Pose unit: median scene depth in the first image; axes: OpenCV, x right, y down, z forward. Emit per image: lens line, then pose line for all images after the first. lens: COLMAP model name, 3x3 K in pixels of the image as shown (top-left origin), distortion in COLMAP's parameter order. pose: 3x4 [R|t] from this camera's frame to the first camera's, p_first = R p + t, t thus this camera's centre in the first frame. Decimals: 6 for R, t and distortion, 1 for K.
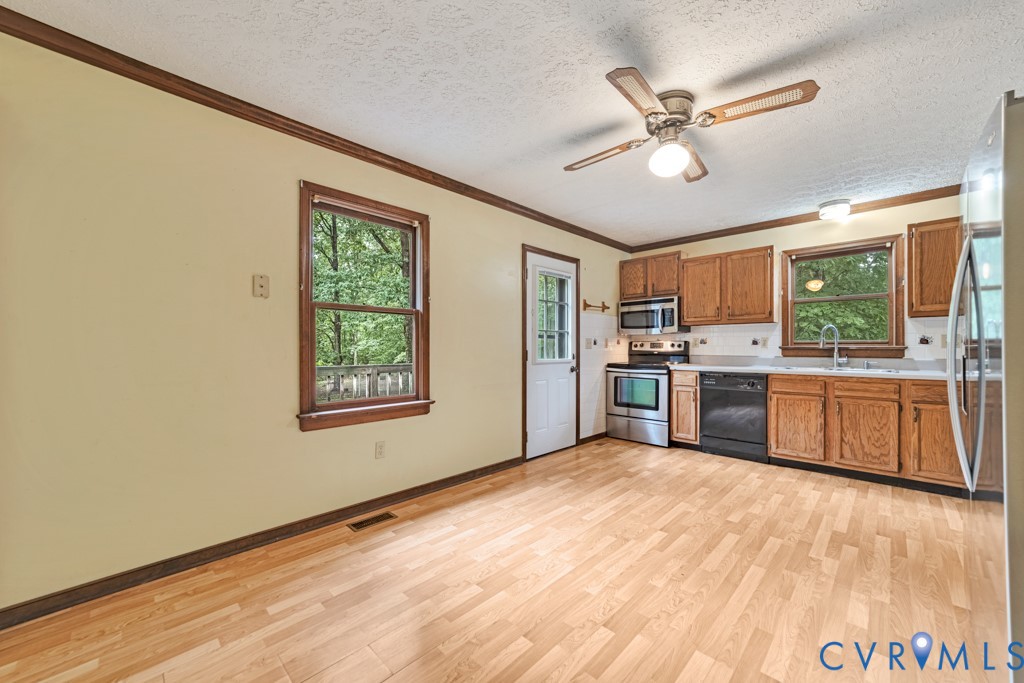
lens RADIAL K [[392.3, 0, 512.2], [0, 392.3, 347.2], [0, 0, 1]] dist [-0.019724, 0.008186]
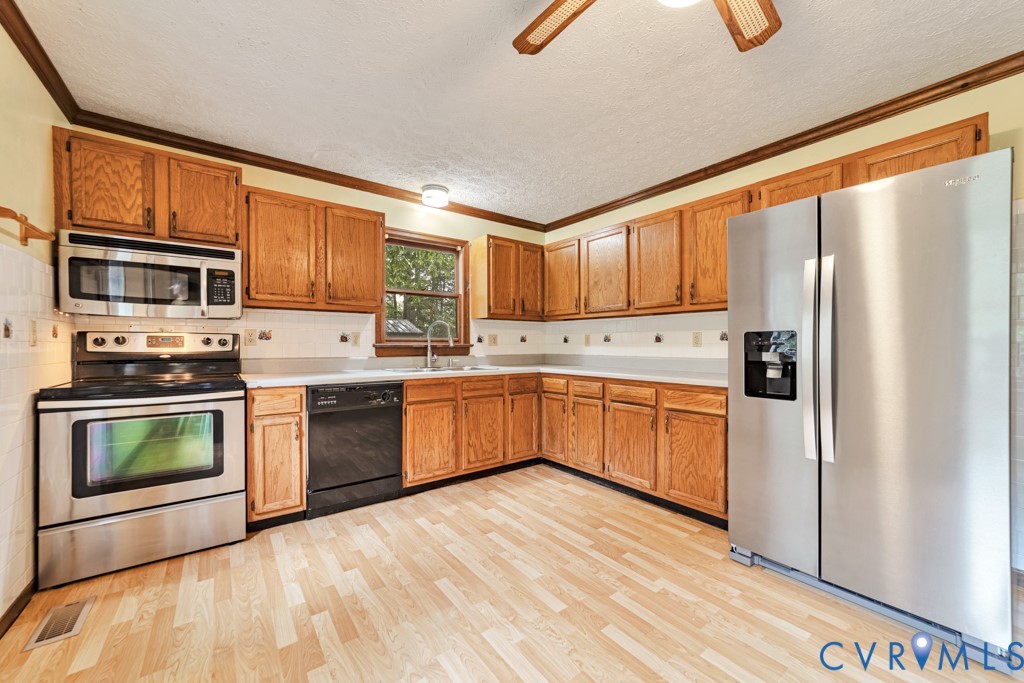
lens RADIAL K [[392.3, 0, 512.2], [0, 392.3, 347.2], [0, 0, 1]] dist [-0.019724, 0.008186]
pose [[0.143651, -0.004229, 0.989619, -0.068926], [-0.000391, 0.999991, 0.004330, 0.000588], [-0.989628, -0.001009, 0.143648, 0.702901]]
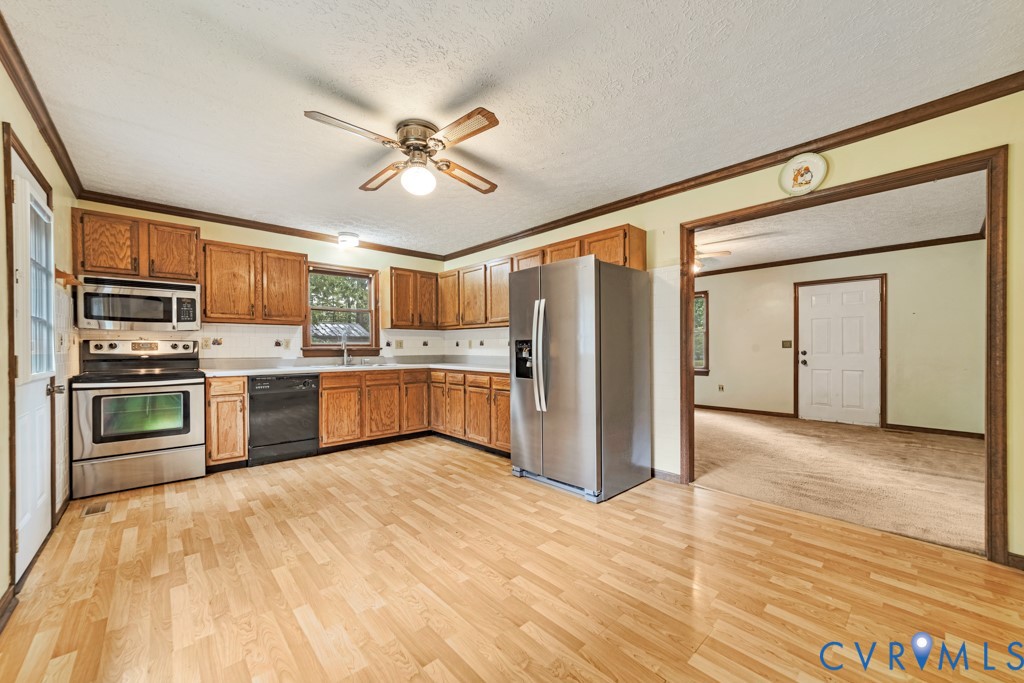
lens RADIAL K [[393.8, 0, 514.1], [0, 393.8, 350.3], [0, 0, 1]] dist [-0.019620, 0.008846]
pose [[0.045950, -0.004925, 0.998932, -0.432281], [0.002734, 0.999985, 0.004805, 0.001227], [-0.998940, 0.002510, 0.045963, 0.415469]]
